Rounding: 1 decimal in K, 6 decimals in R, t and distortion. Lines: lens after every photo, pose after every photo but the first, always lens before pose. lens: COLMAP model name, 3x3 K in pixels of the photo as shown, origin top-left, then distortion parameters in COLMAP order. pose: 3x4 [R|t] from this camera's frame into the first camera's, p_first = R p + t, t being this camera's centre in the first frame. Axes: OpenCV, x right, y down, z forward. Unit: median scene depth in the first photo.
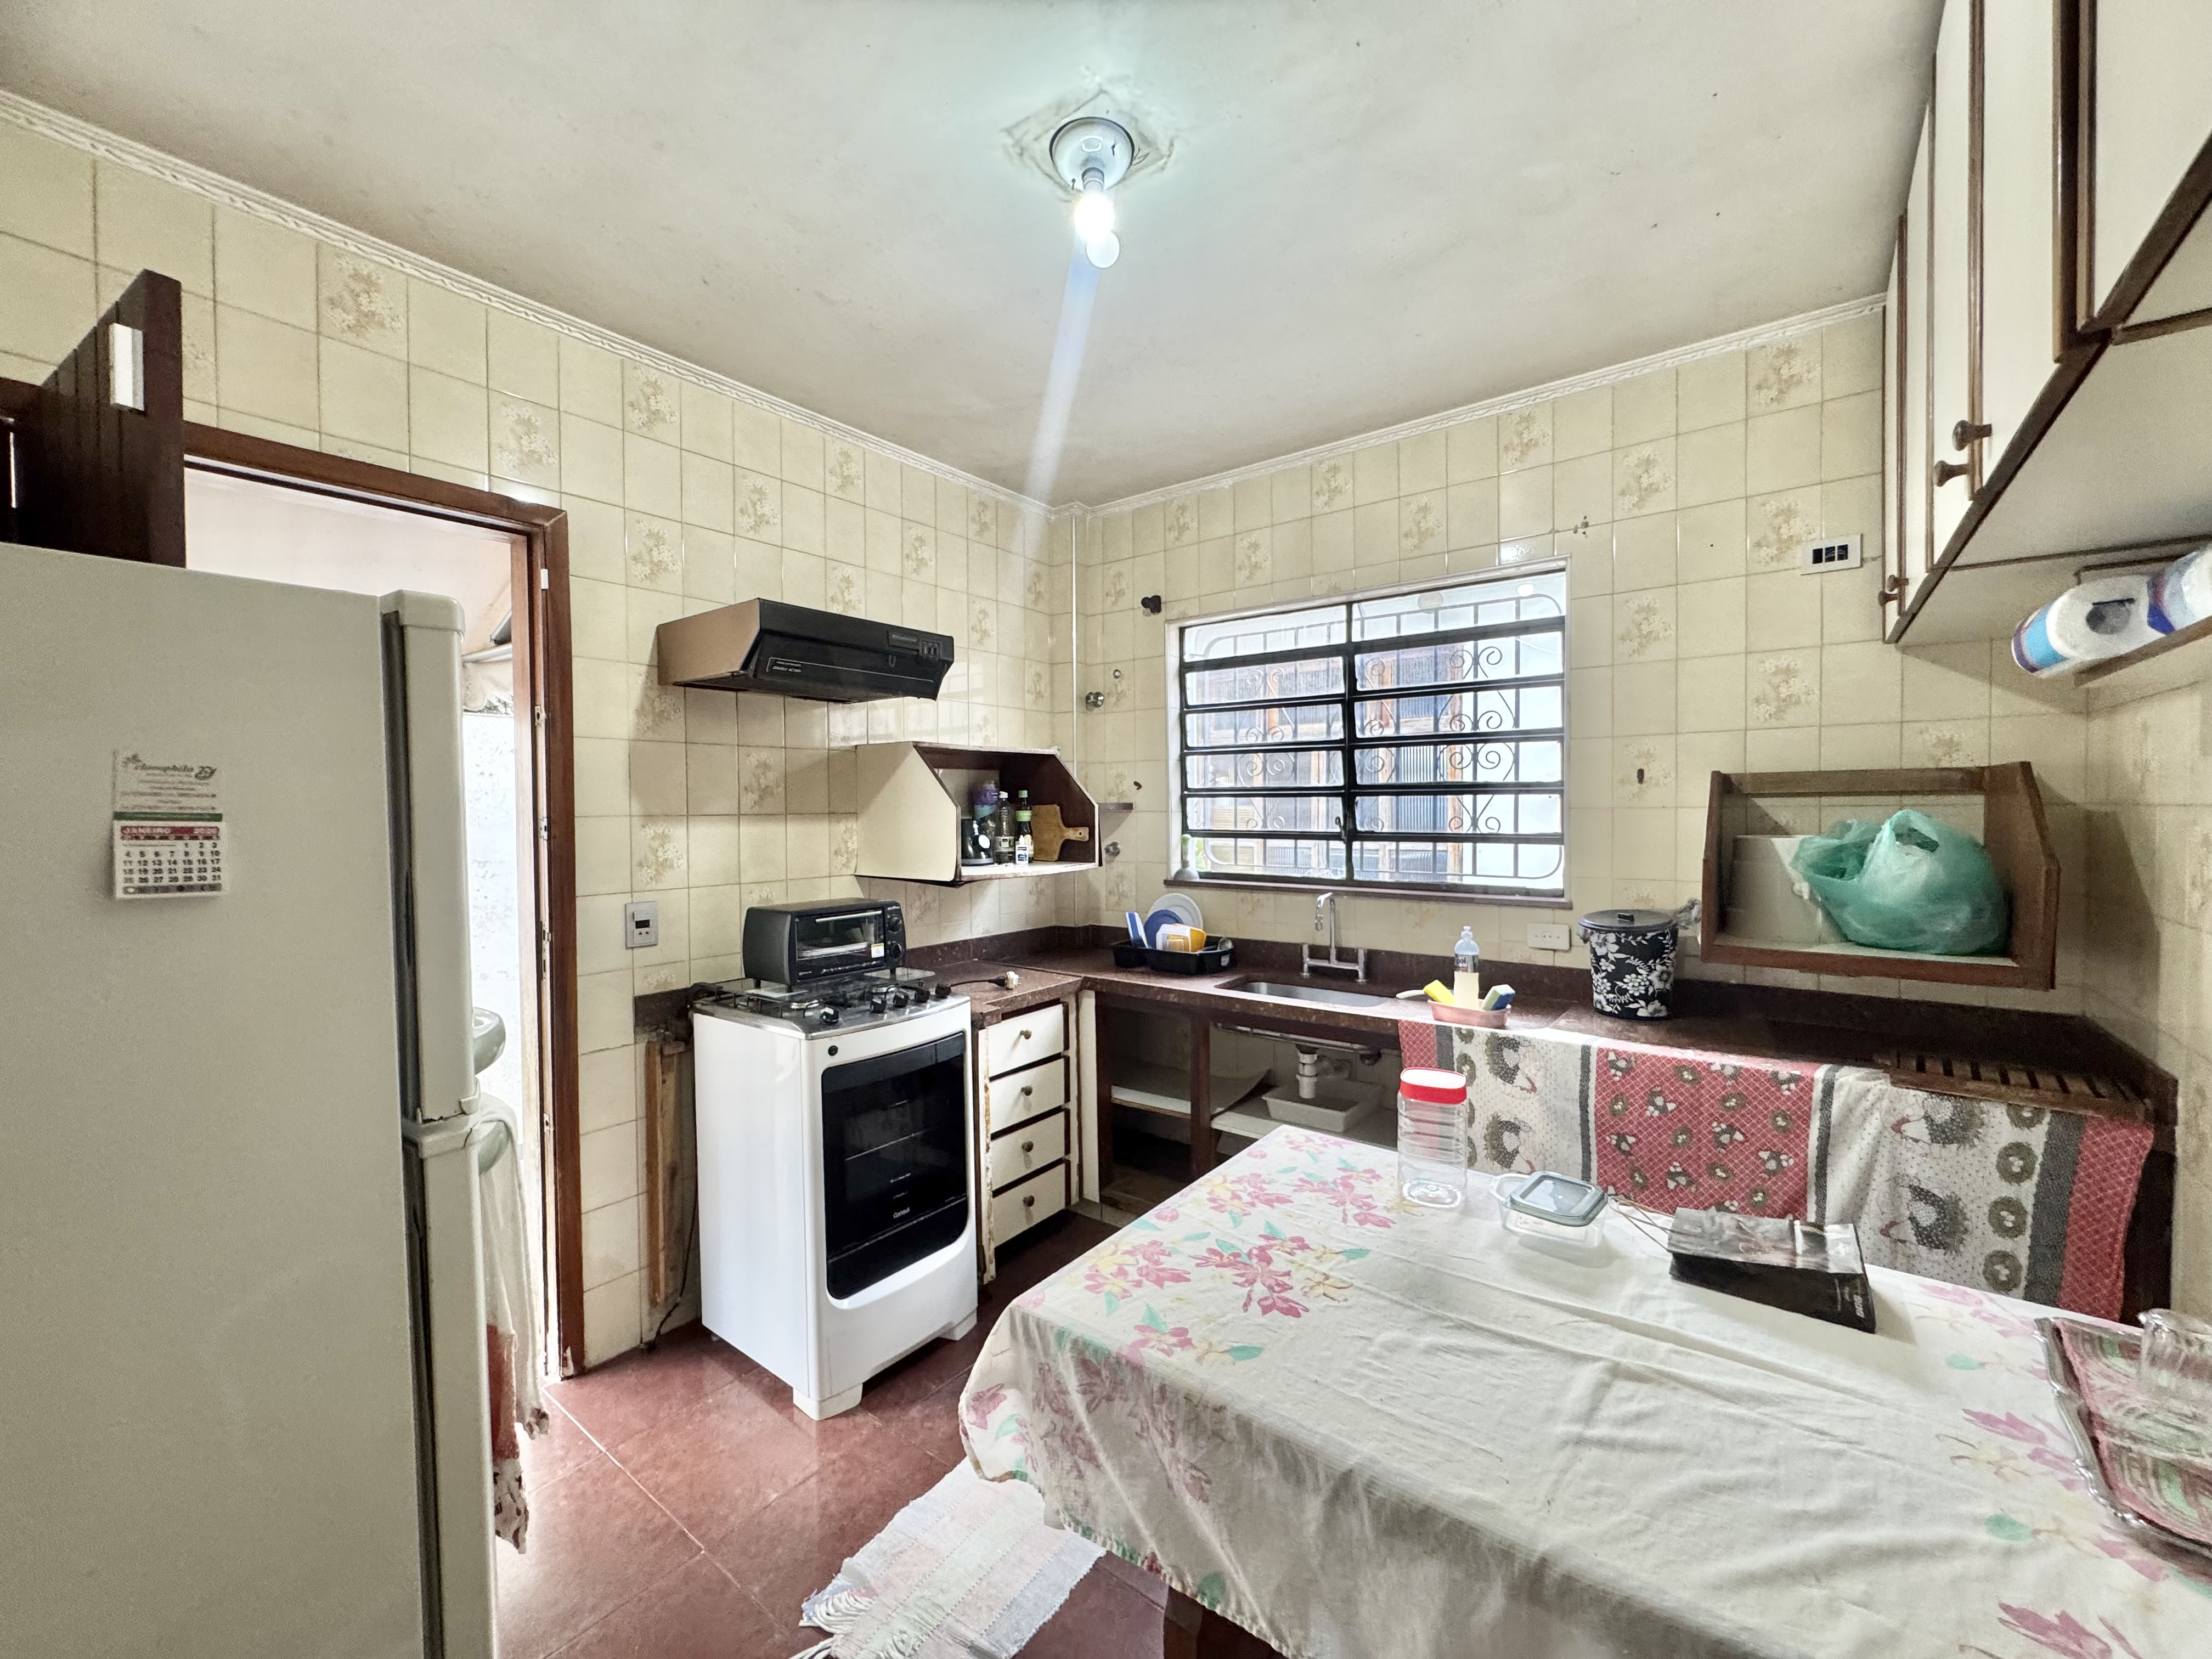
lens RADIAL K [[880.3, 0, 1105.4], [0, 880.3, 823.4], [0, 0, 1]] dist [-0.001087, 0.000376]
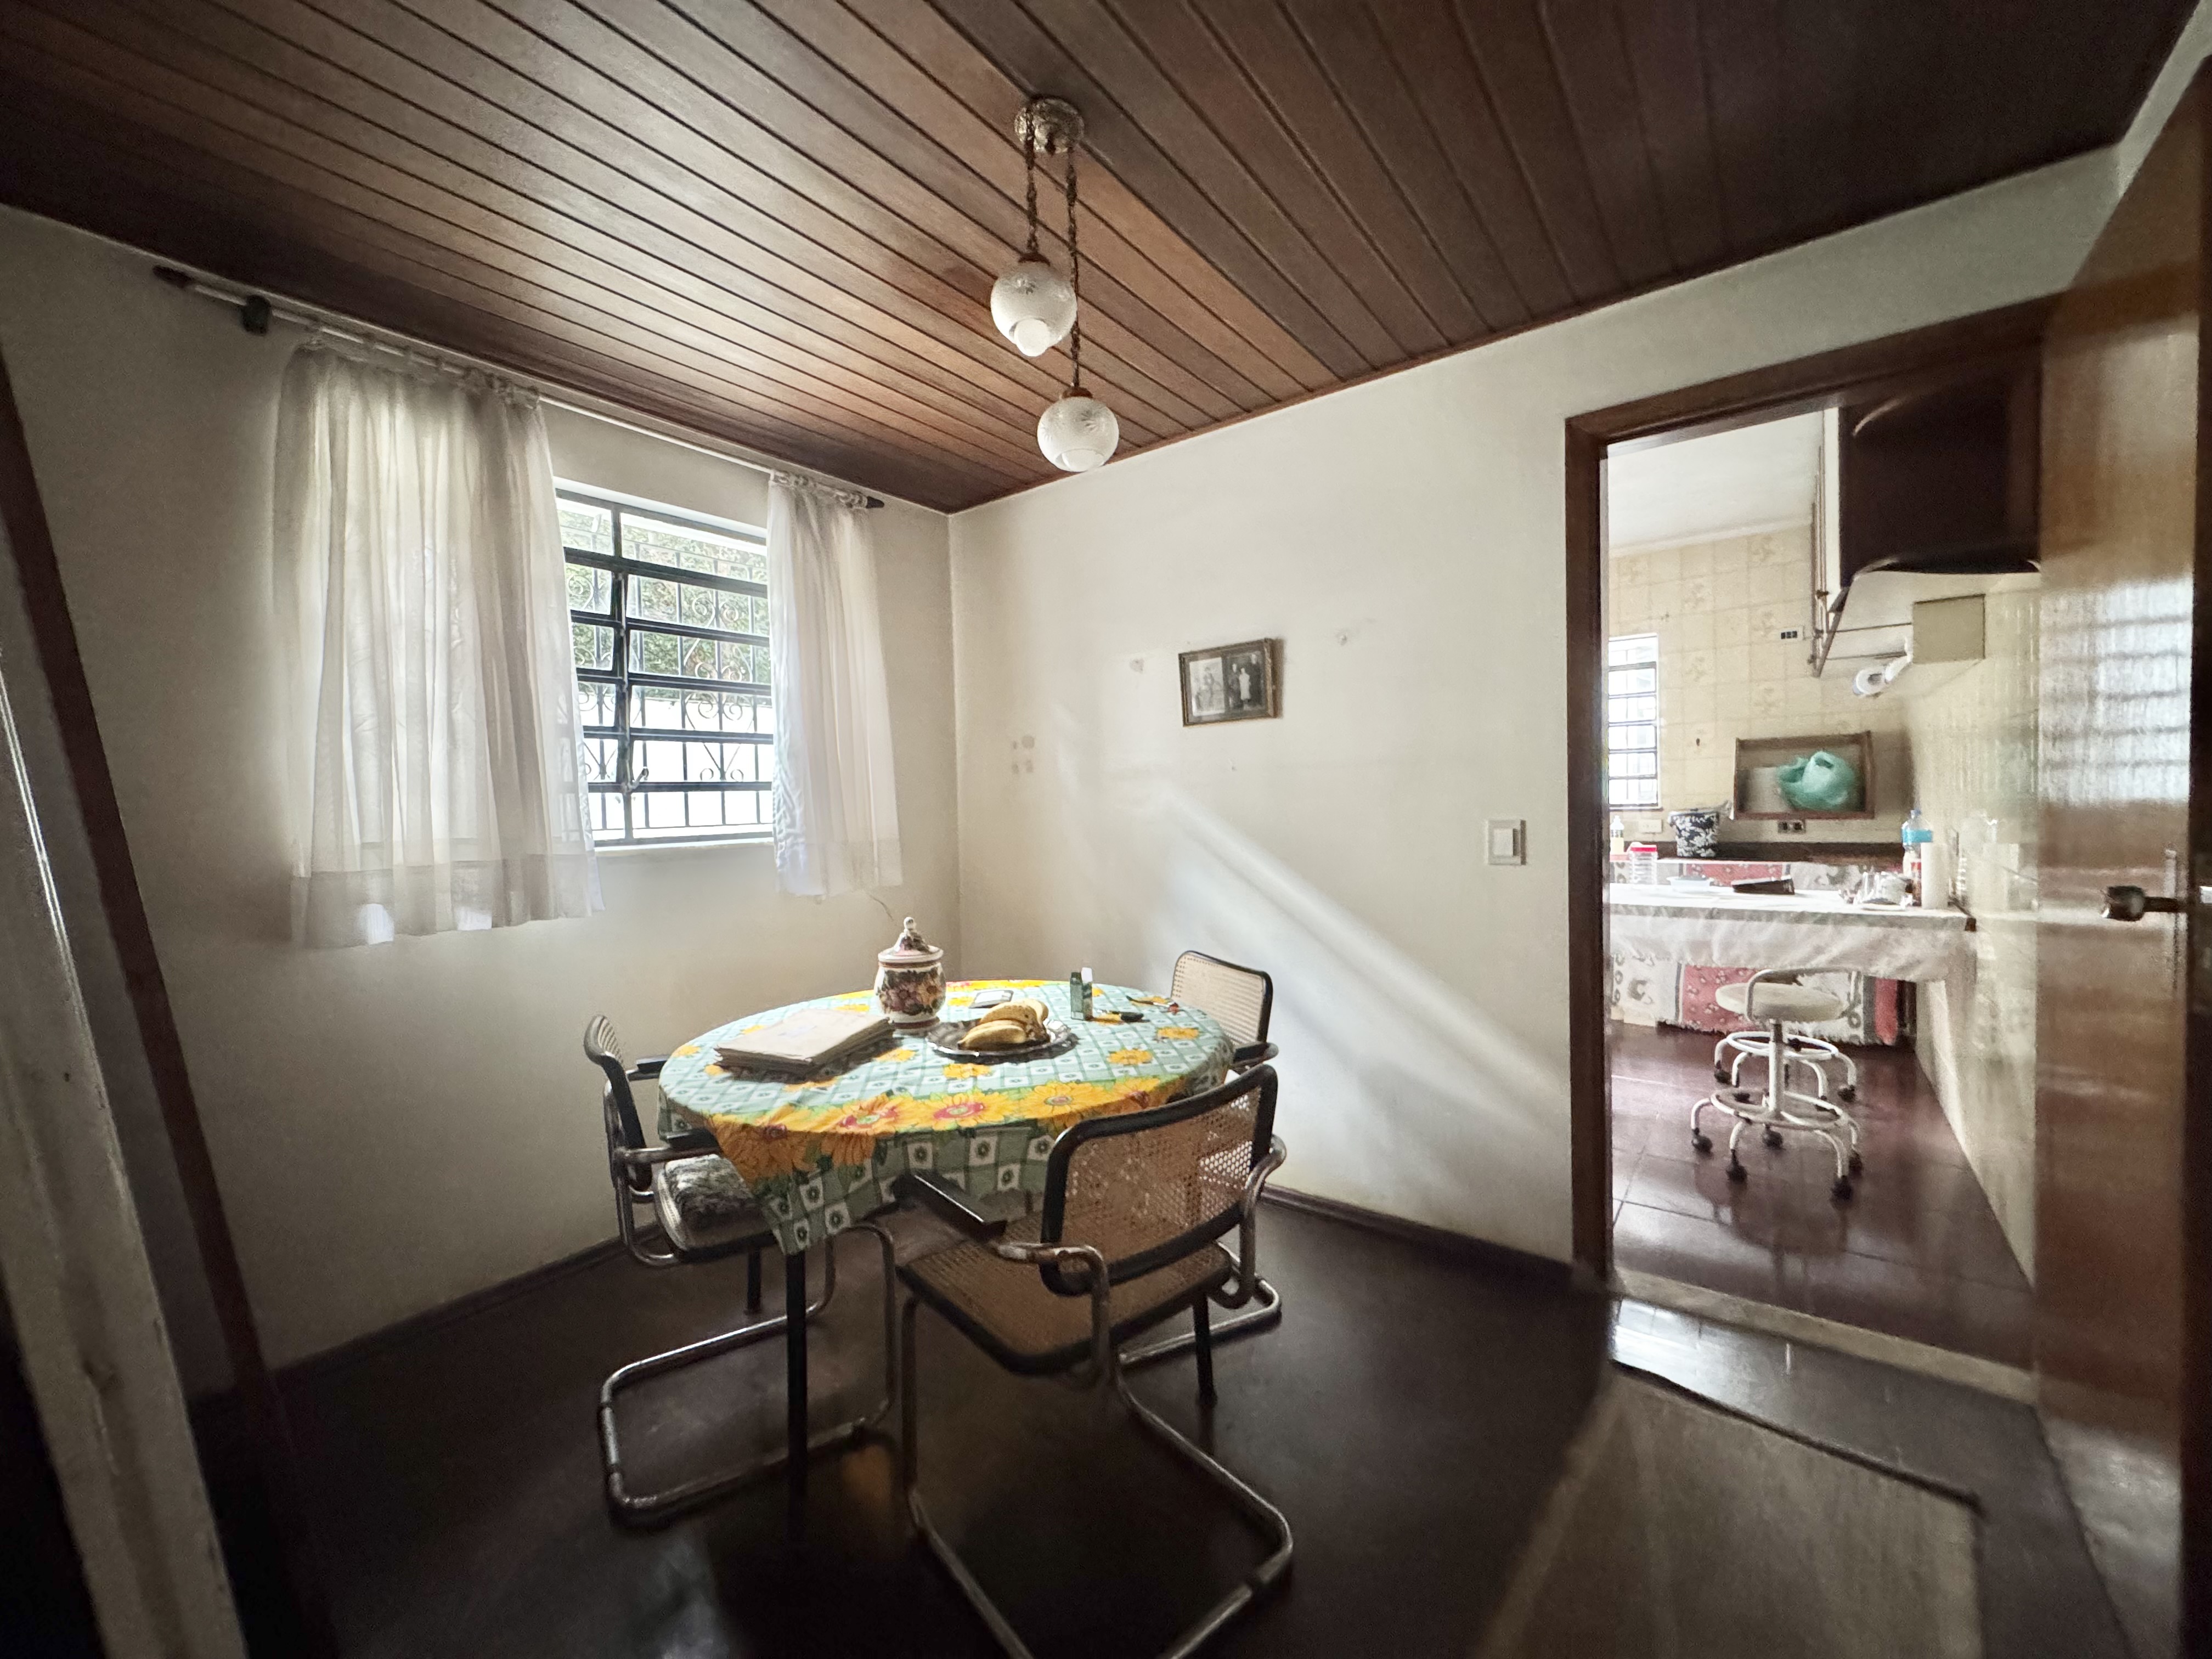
lens RADIAL K [[880.3, 0, 1107.5], [0, 880.3, 827.1], [0, 0, 1]] dist [-0.001087, 0.000376]
pose [[0.999781, -0.020046, 0.005930, -0.826132], [0.020011, 0.999782, 0.006013, 0.109704], [-0.006049, -0.005893, 0.999964, -1.094489]]
